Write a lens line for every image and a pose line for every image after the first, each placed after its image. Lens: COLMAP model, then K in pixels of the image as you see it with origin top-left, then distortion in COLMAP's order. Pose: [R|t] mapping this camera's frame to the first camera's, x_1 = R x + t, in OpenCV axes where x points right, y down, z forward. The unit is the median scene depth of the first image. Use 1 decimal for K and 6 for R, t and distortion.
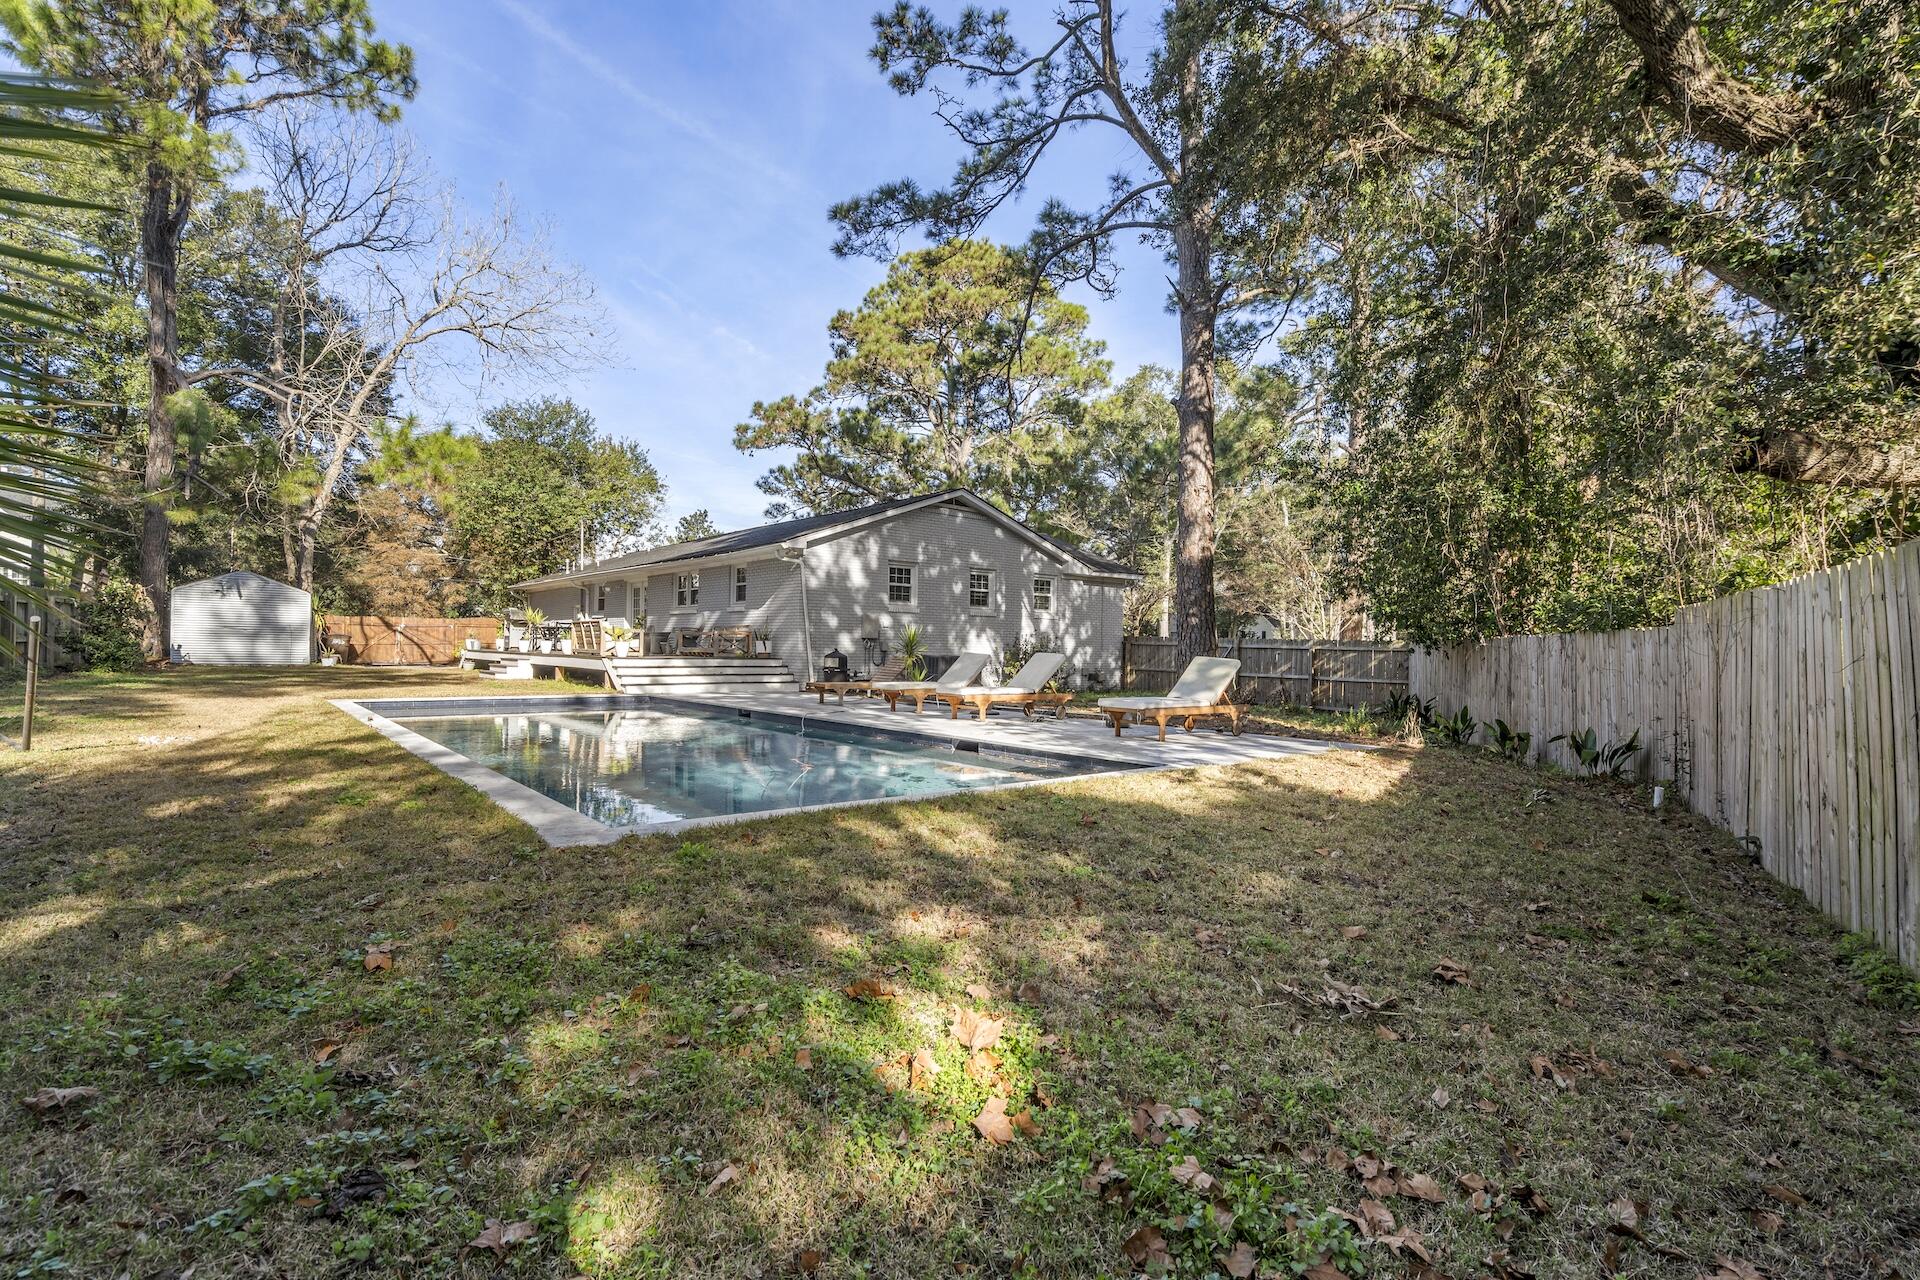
lens RADIAL K [[870.0, 0, 950.2], [0, 870.0, 646.5], [0, 0, 1]] dist [-0.014561, 0.000564]
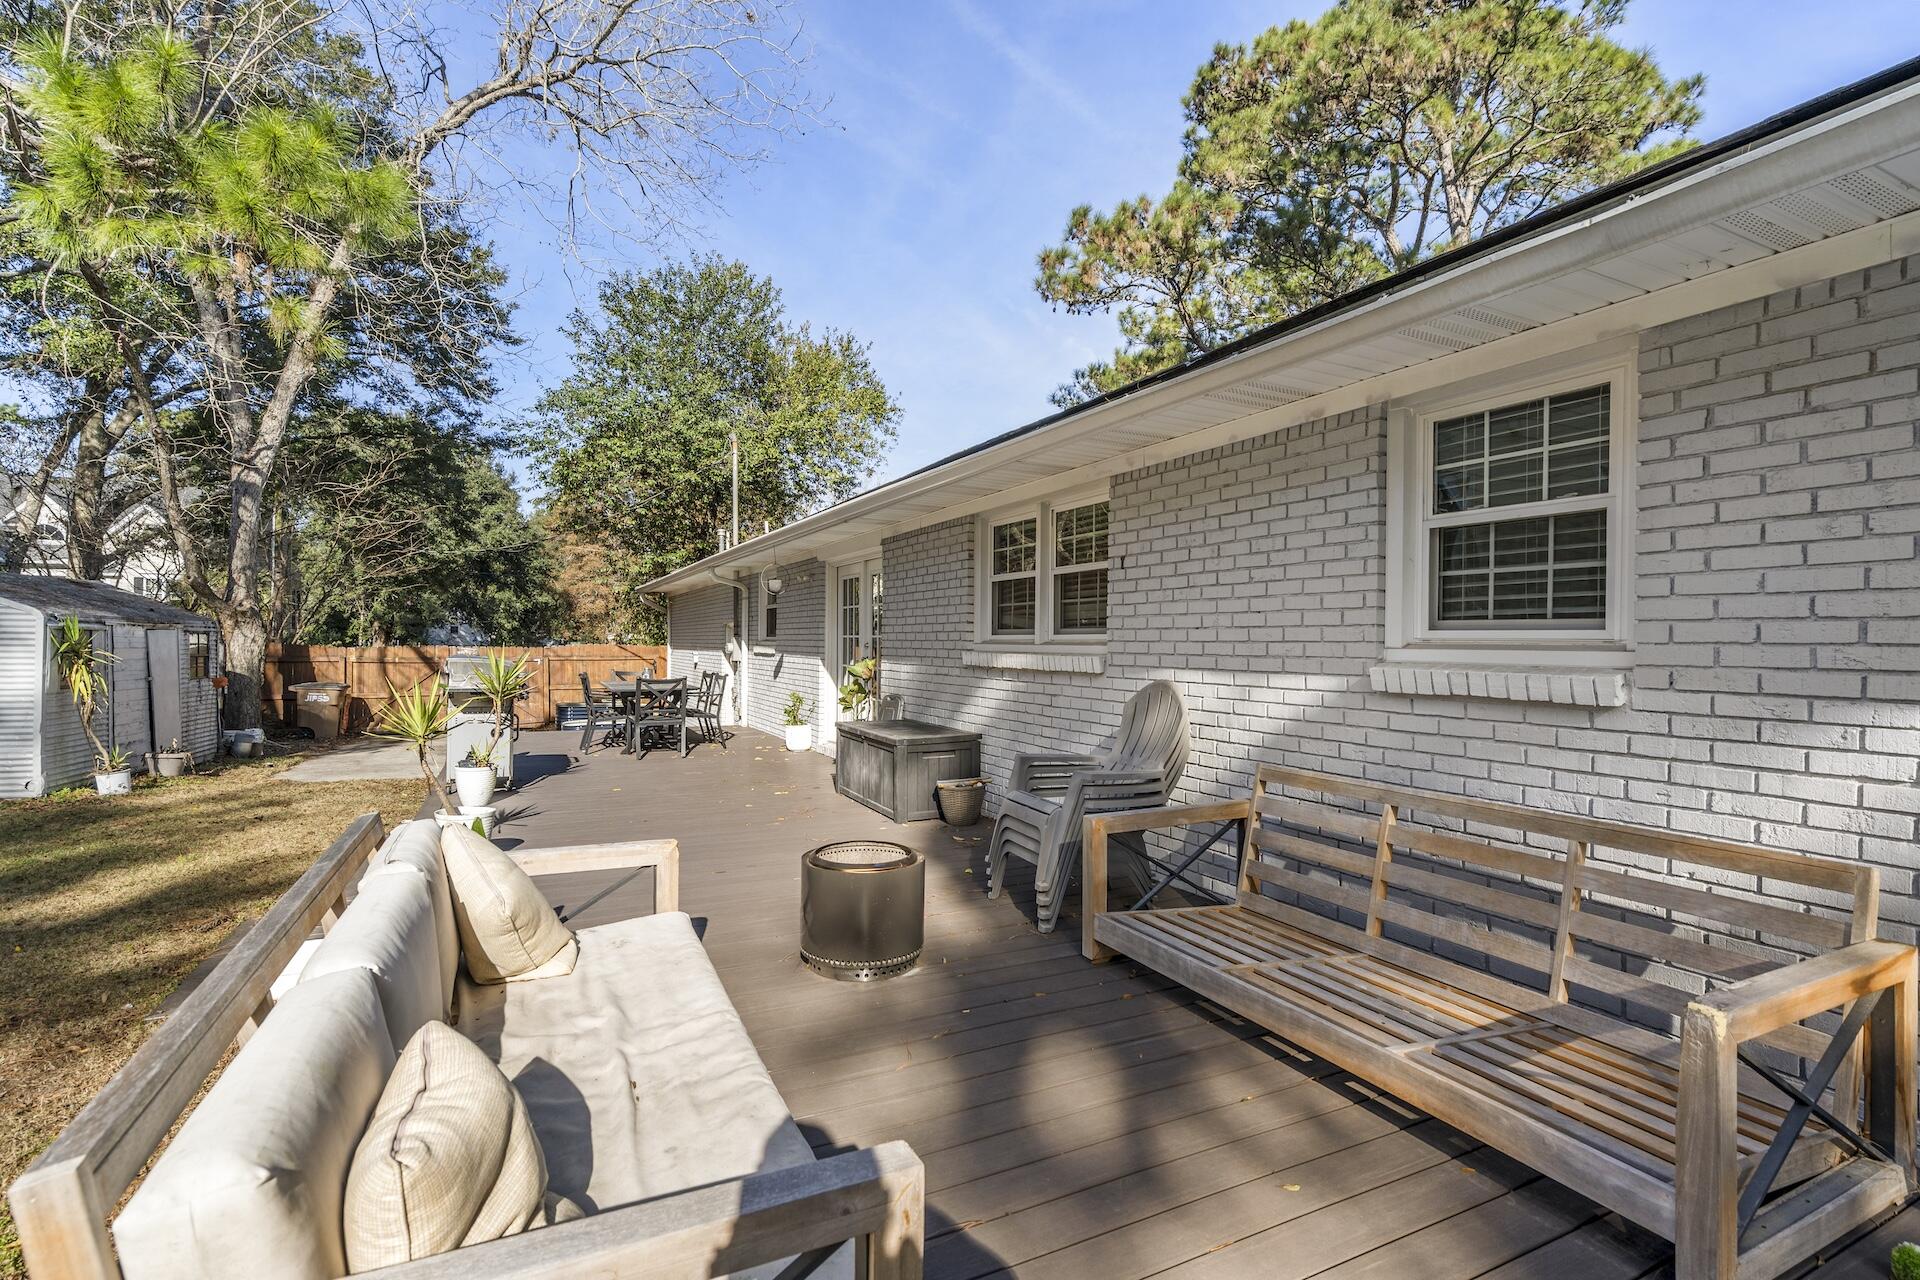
lens RADIAL K [[870.0, 0, 950.2], [0, 870.0, 646.5], [0, 0, 1]] dist [-0.014561, 0.000564]
pose [[0.972083, -0.007142, -0.234529, -0.182051], [0.006909, 0.999974, -0.001816, -0.029333], [0.234536, 0.000145, 0.972107, 0.506630]]
